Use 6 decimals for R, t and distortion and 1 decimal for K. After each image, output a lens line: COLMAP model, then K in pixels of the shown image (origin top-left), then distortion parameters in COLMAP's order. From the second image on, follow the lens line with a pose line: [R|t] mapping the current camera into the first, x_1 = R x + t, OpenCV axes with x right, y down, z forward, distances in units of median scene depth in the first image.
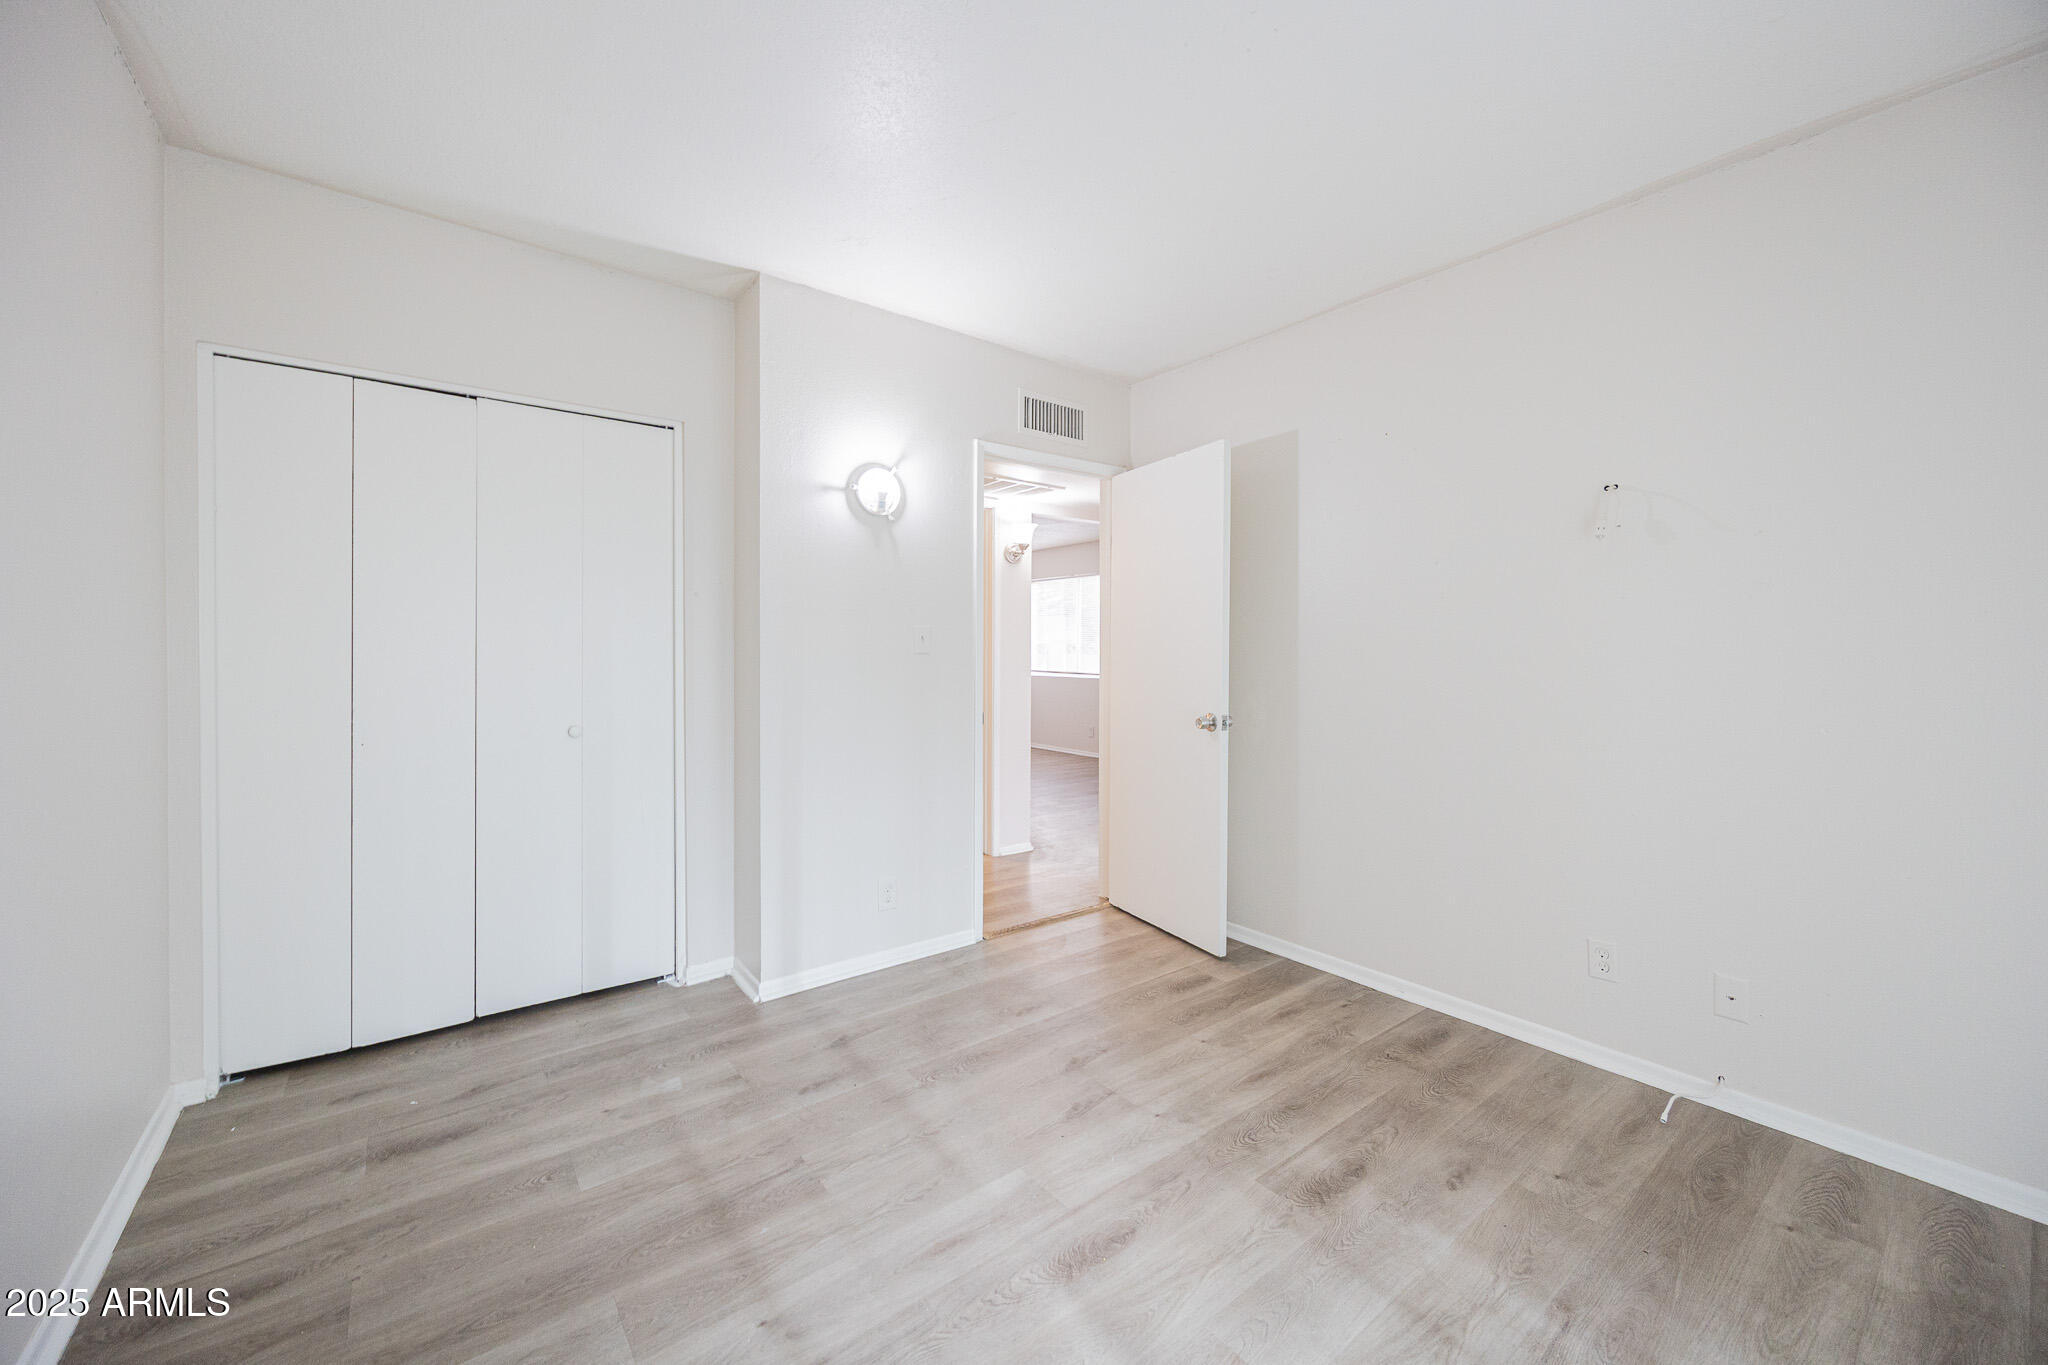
lens RADIAL K [[802.1, 0, 1023.9], [0, 802.1, 673.9], [0, 0, 1]] dist [-0.000551, 0.000063]
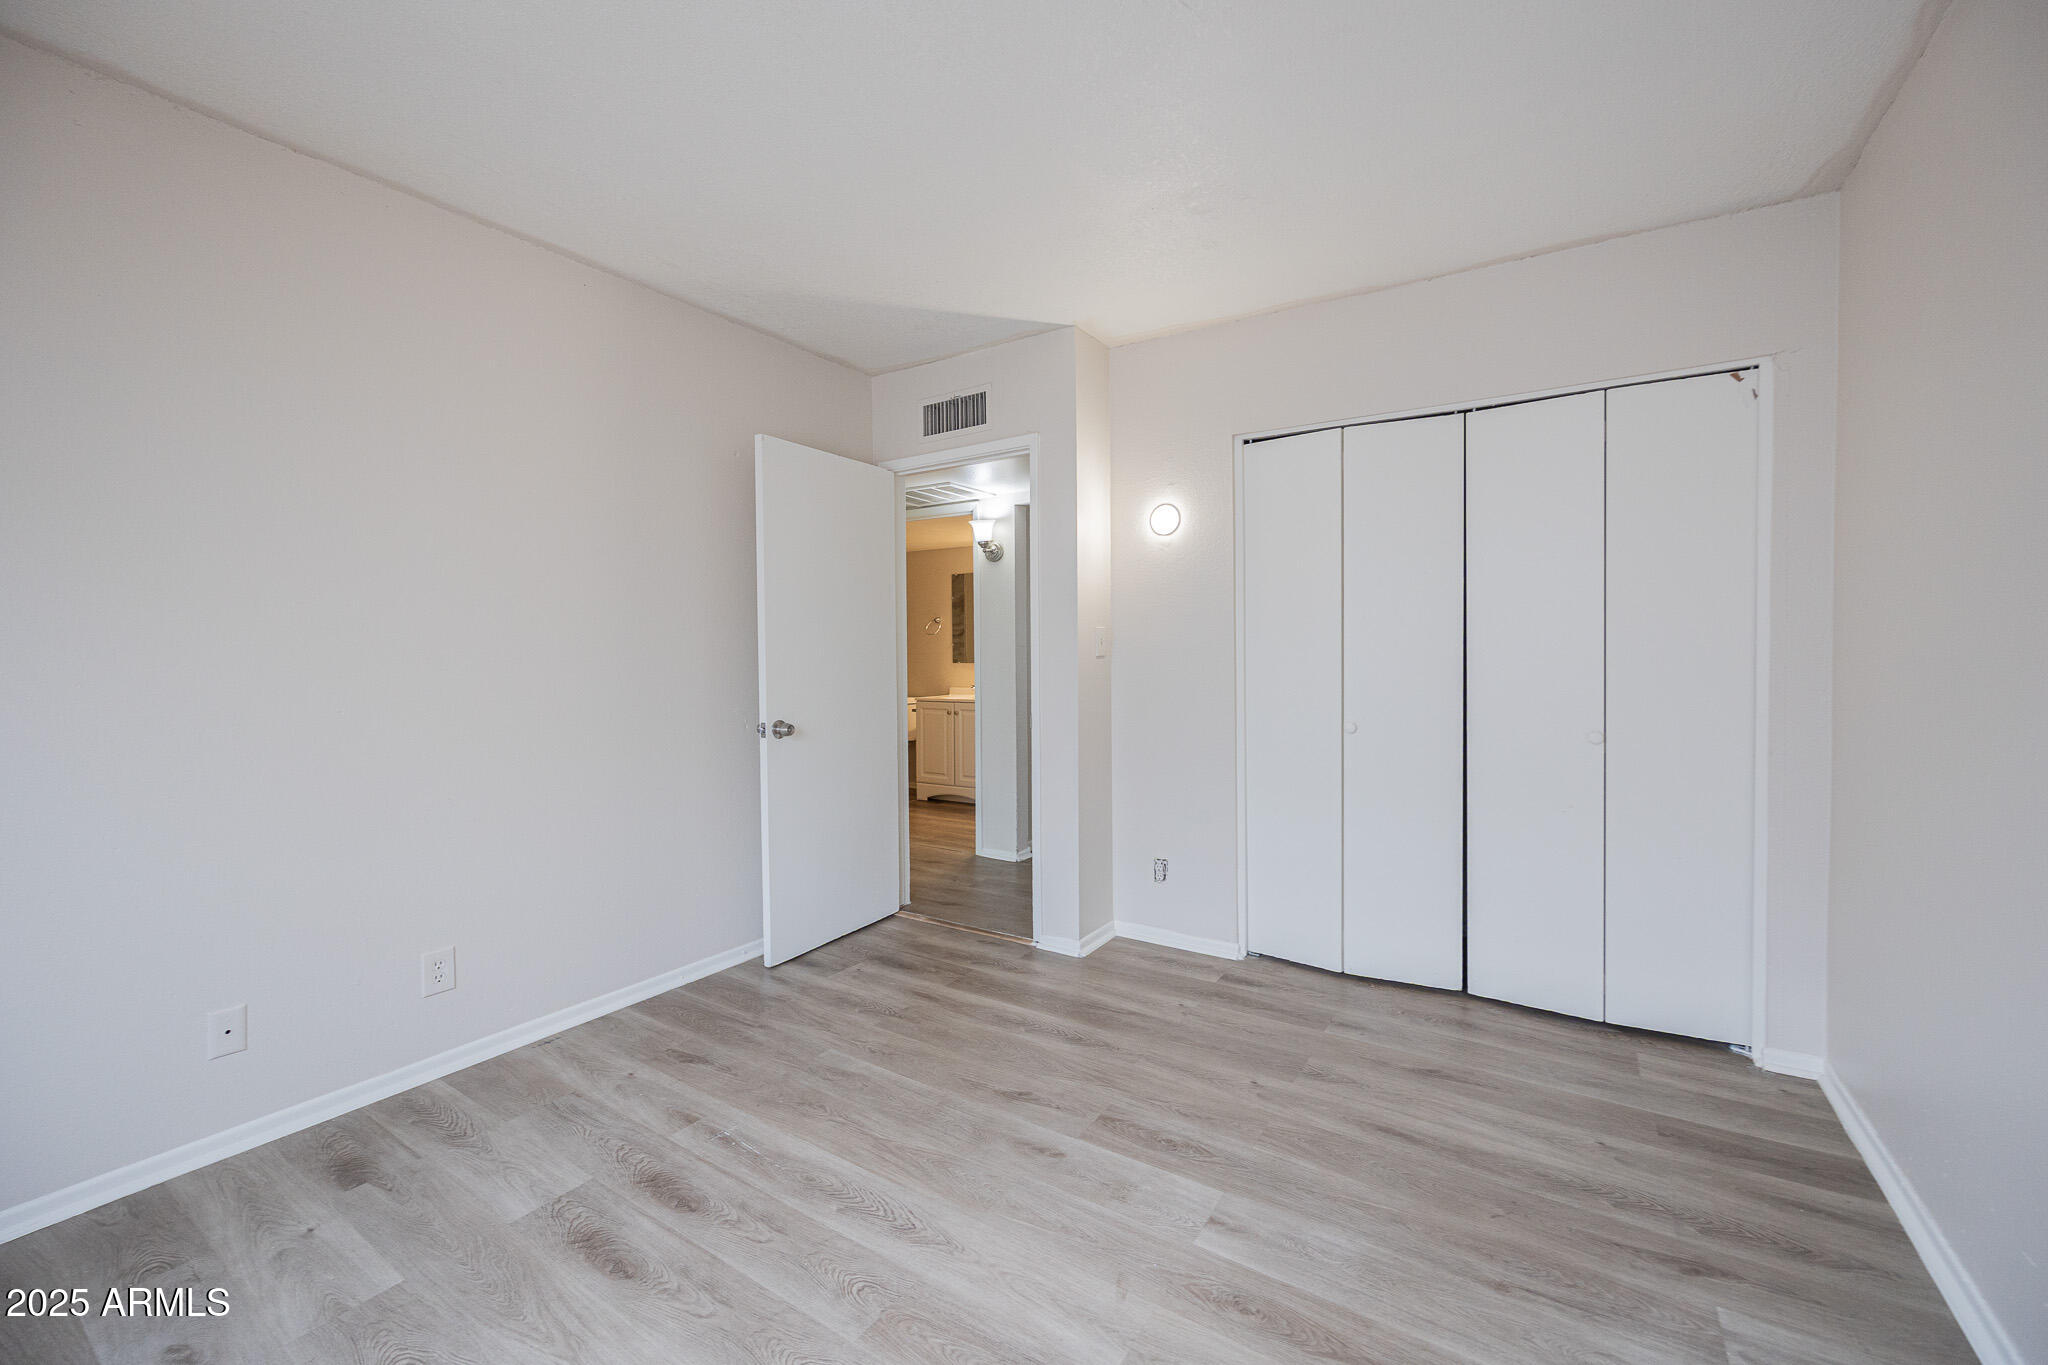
lens RADIAL K [[802.1, 0, 1023.9], [0, 802.1, 673.9], [0, 0, 1]] dist [-0.000551, 0.000063]
pose [[0.325899, 0.015623, -0.945276, 0.152482], [-0.011557, 0.999855, 0.012541, -0.001271], [0.945334, 0.006837, 0.326032, 0.114130]]
